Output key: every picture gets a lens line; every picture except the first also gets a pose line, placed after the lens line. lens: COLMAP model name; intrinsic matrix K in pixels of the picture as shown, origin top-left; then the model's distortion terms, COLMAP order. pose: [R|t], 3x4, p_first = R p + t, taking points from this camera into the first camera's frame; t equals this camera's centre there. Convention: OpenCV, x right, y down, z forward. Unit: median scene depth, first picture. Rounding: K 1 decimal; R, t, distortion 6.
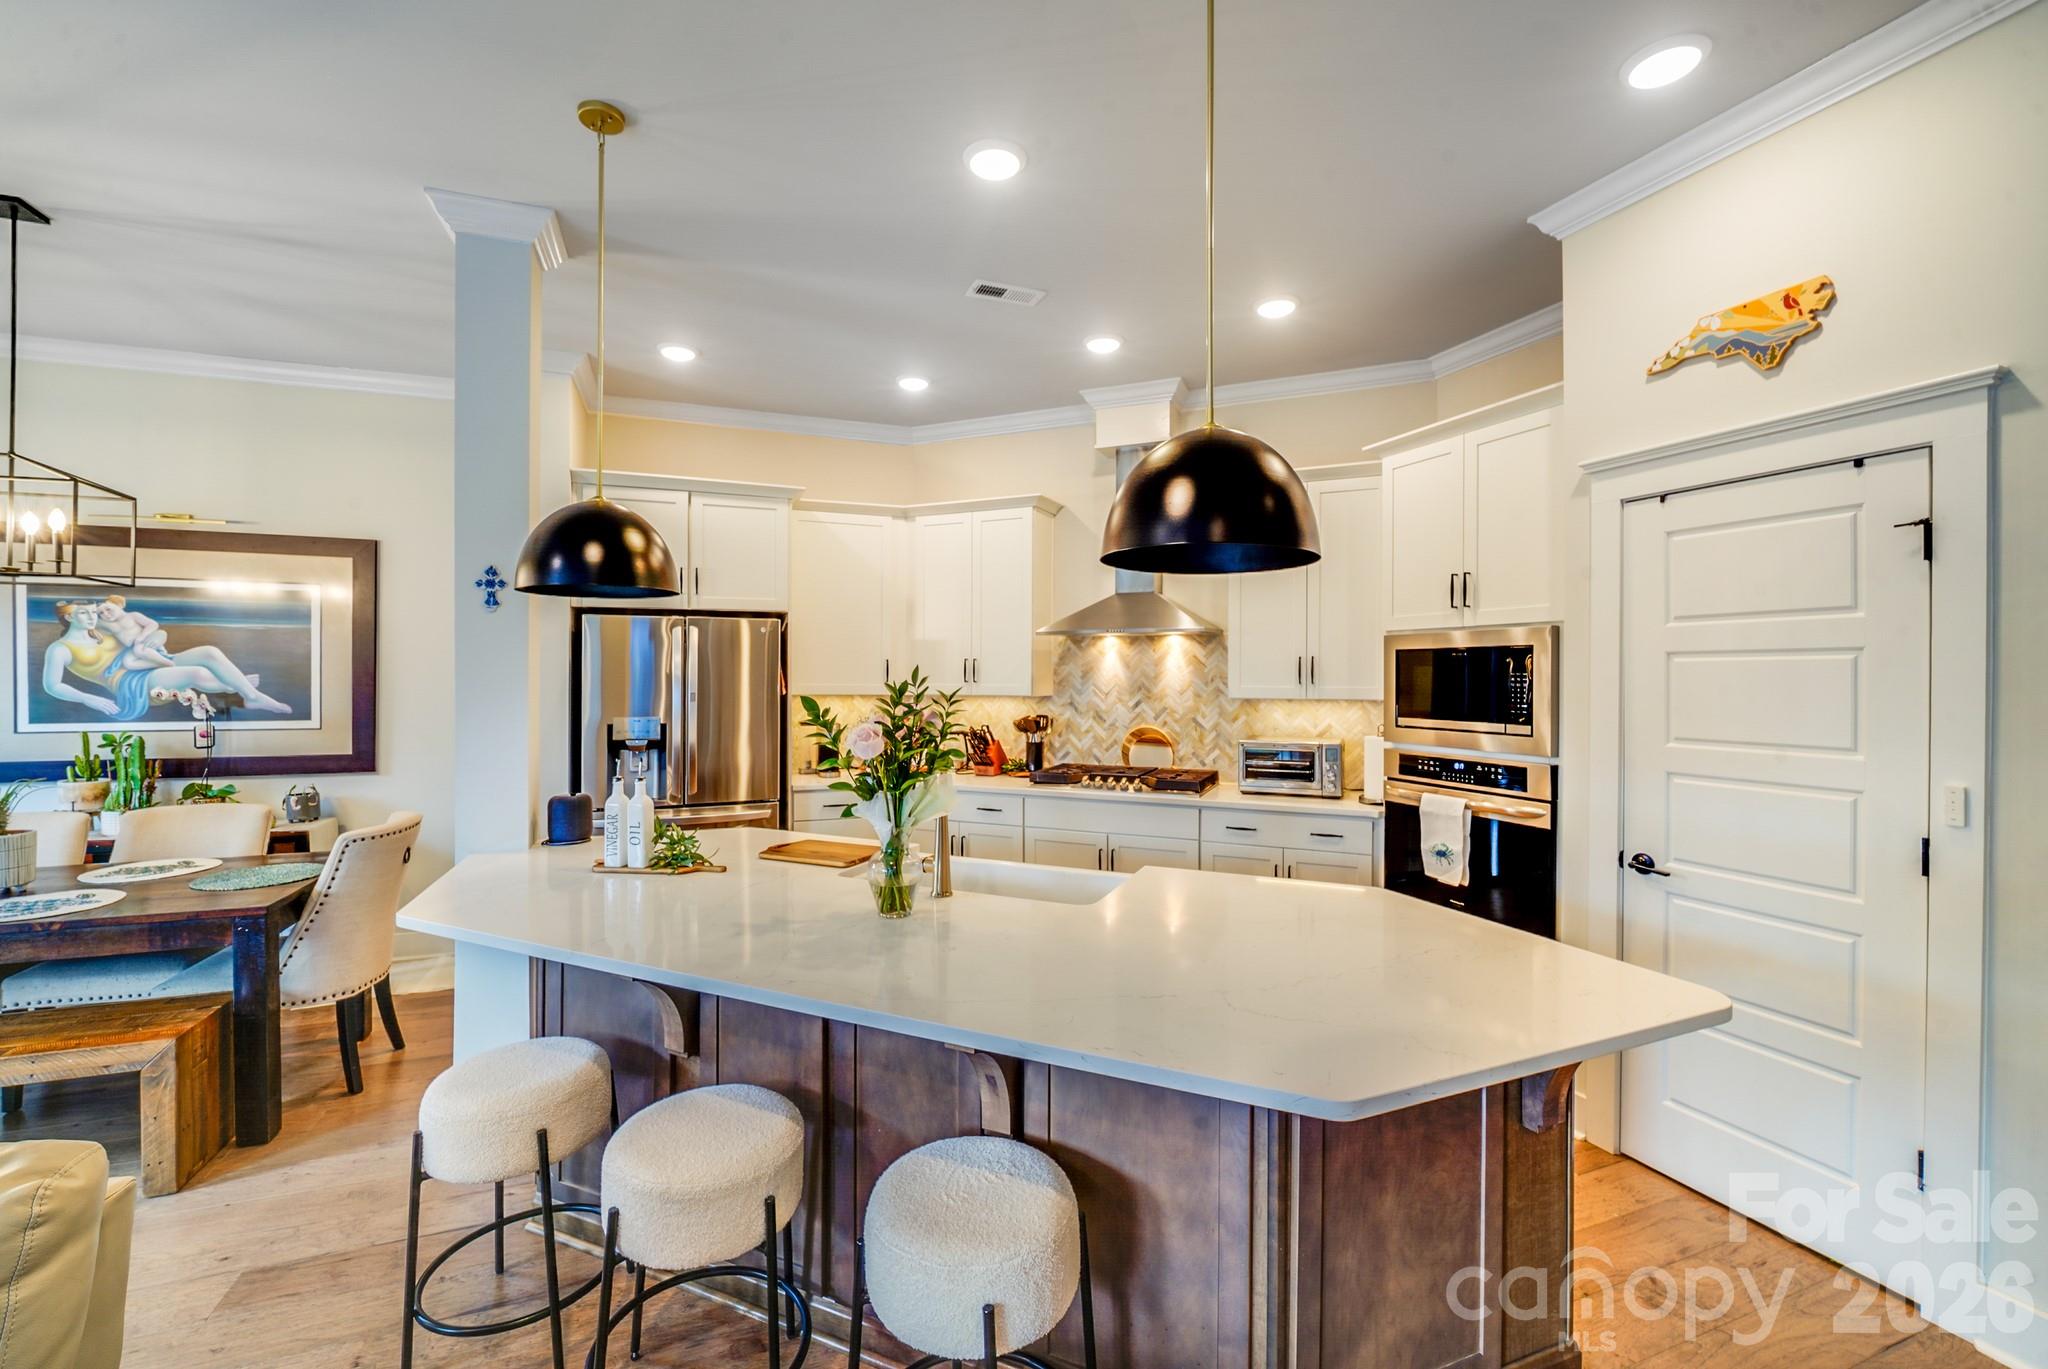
lens RADIAL K [[844.0, 0, 1012.5], [0, 844.0, 677.7], [0, 0, 1]] dist [-0.004760, -0.002628]
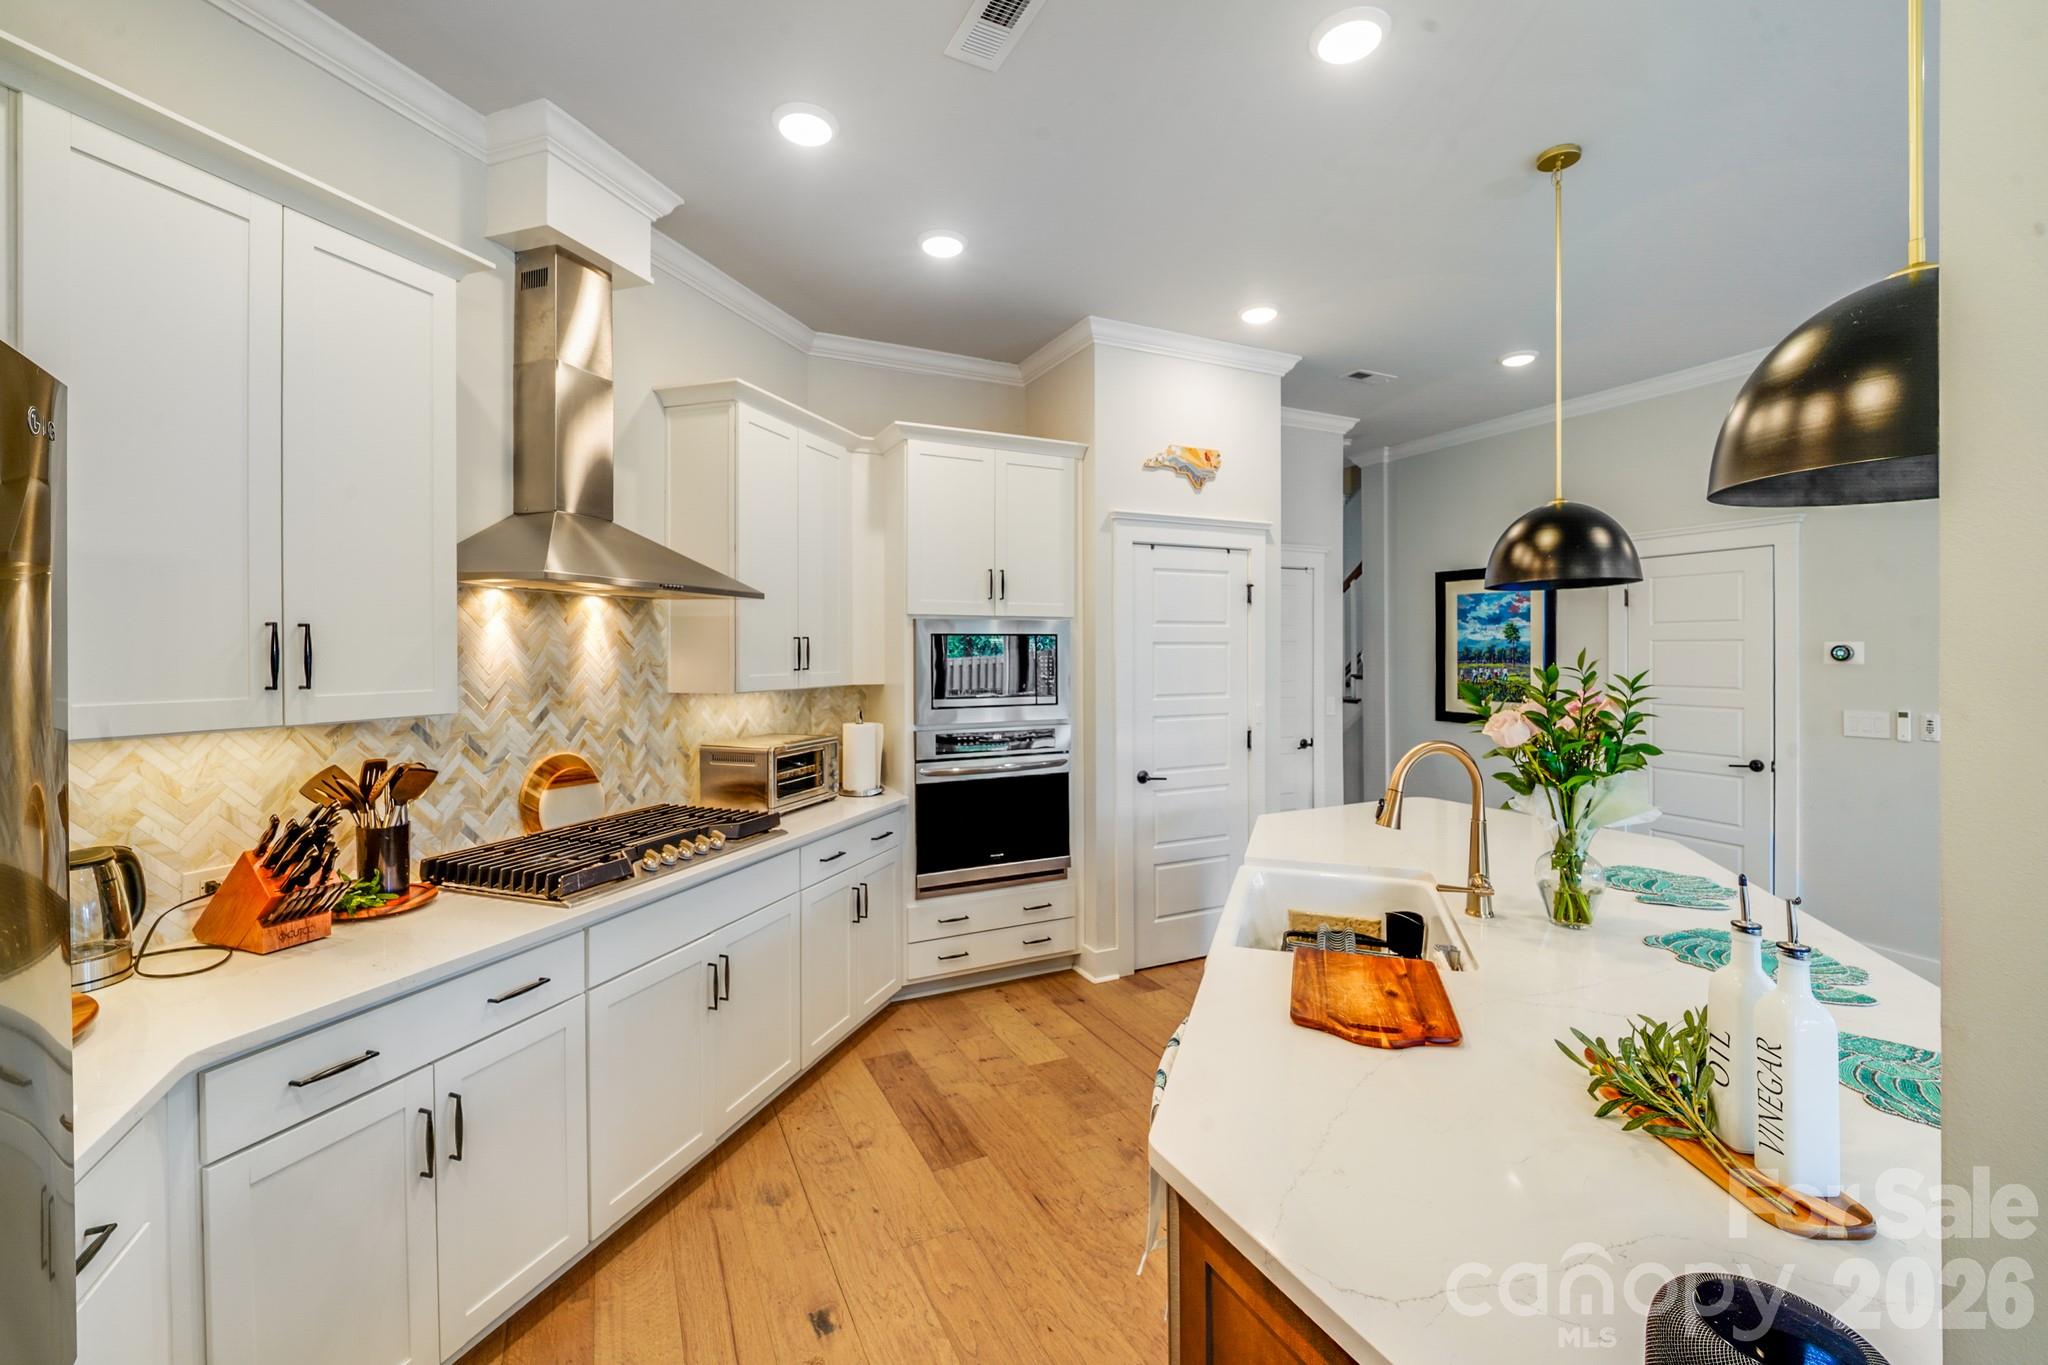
lens RADIAL K [[844.0, 0, 1012.1], [0, 844.0, 653.7], [0, 0, 1]] dist [-0.004760, -0.002628]
pose [[-0.083685, -0.003102, 0.996487, -0.505623], [0.008458, 0.999957, 0.003823, -0.010463], [-0.996456, 0.008748, -0.083655, 0.875643]]
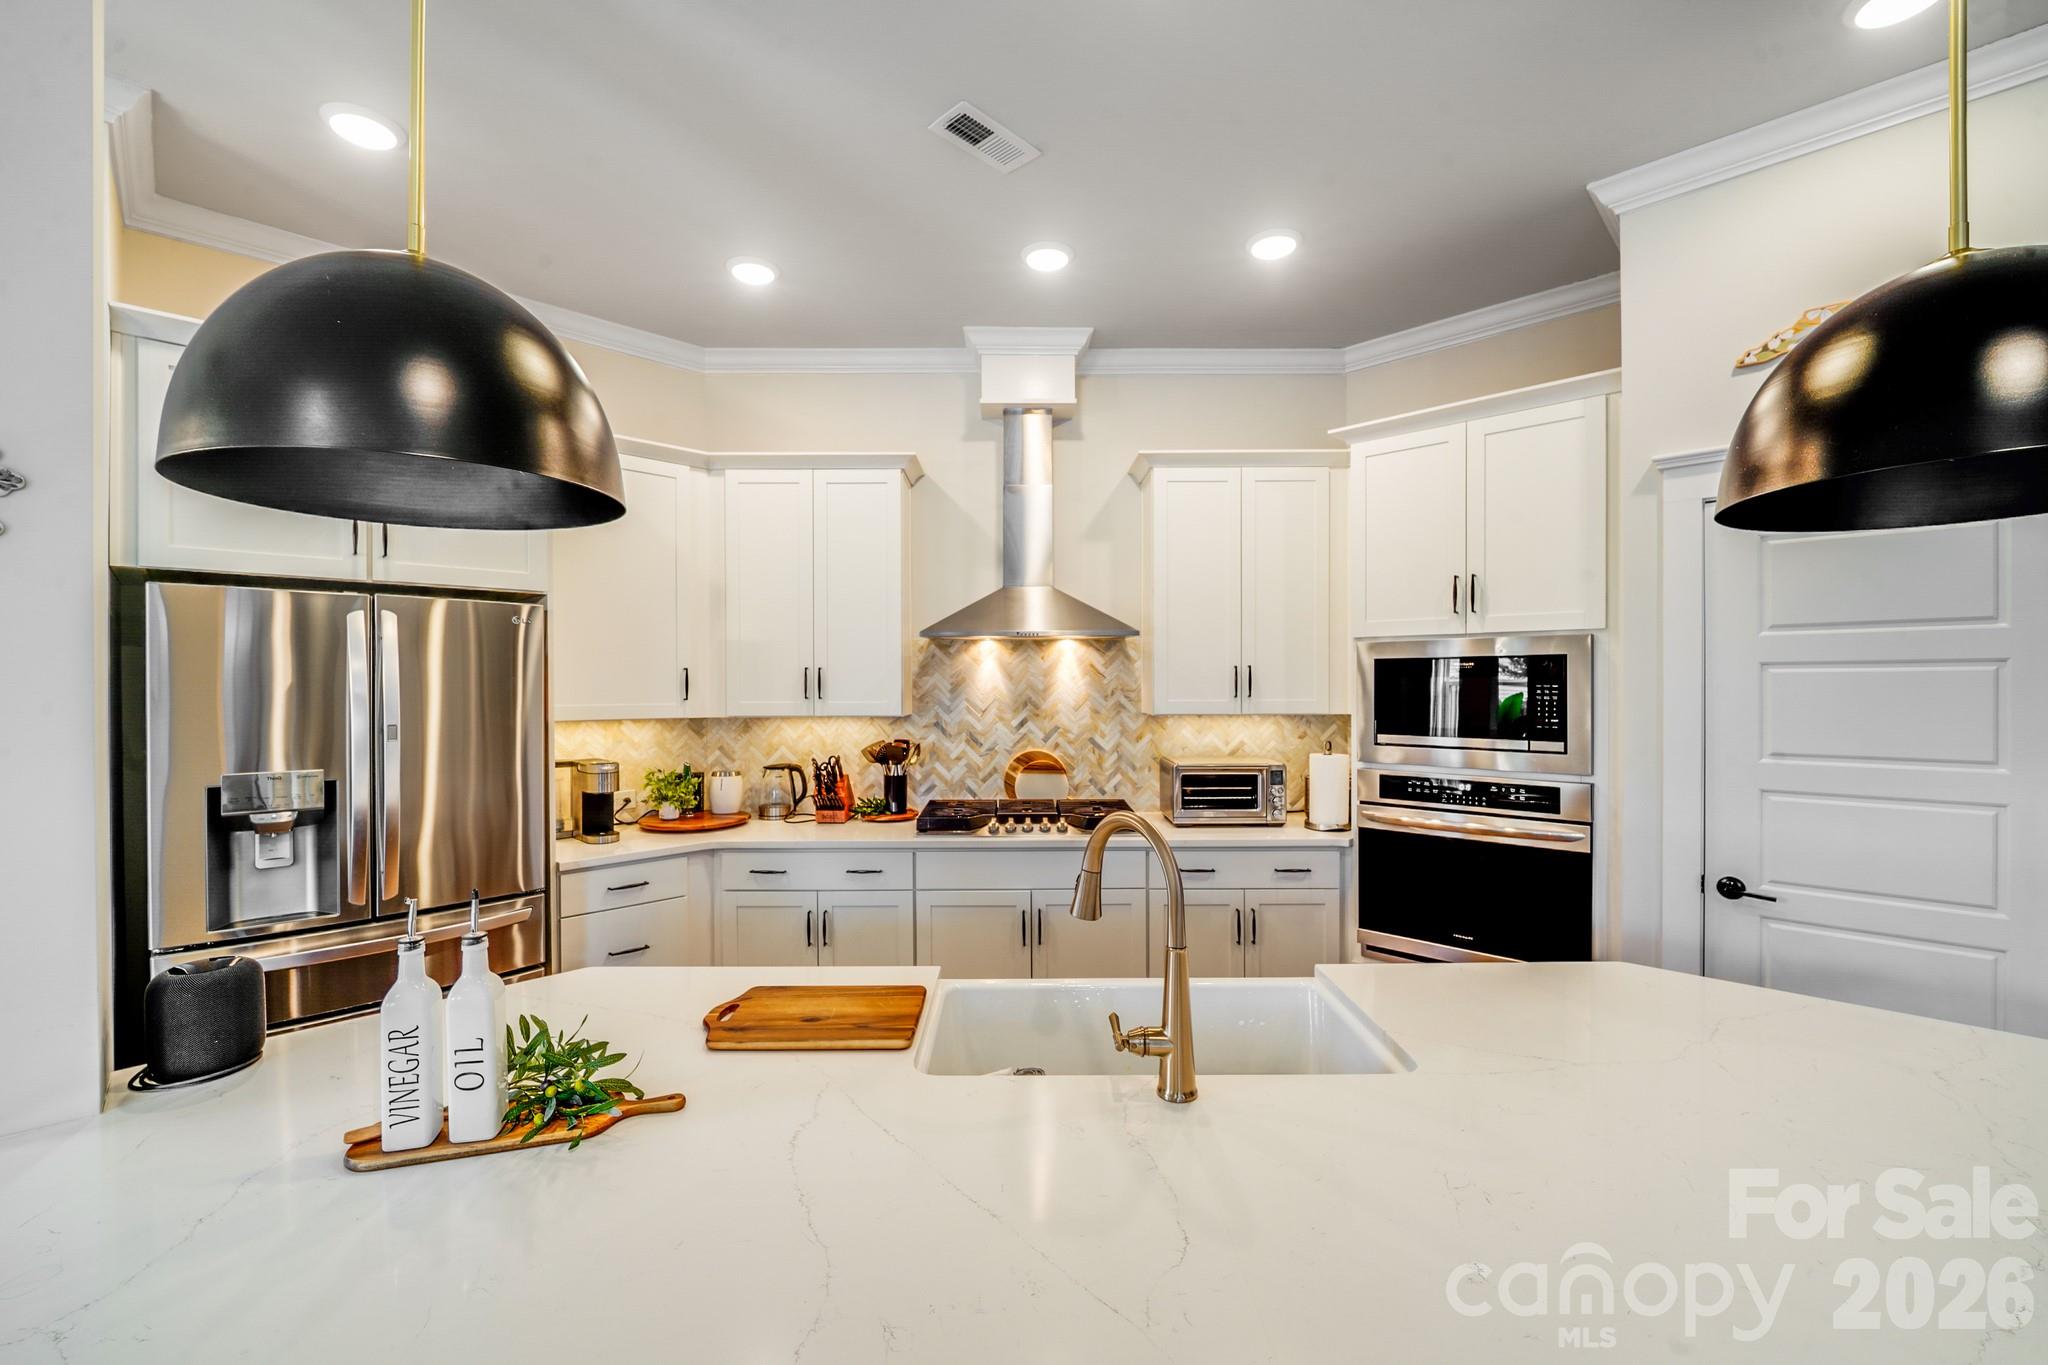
lens RADIAL K [[844.0, 0, 1016.7], [0, 844.0, 688.3], [0, 0, 1]] dist [-0.004760, -0.002628]
pose [[0.911738, -0.007522, 0.410703, -0.229565], [0.006624, 0.999972, 0.003610, -0.006551], [-0.410719, -0.000571, 0.911762, 0.301184]]
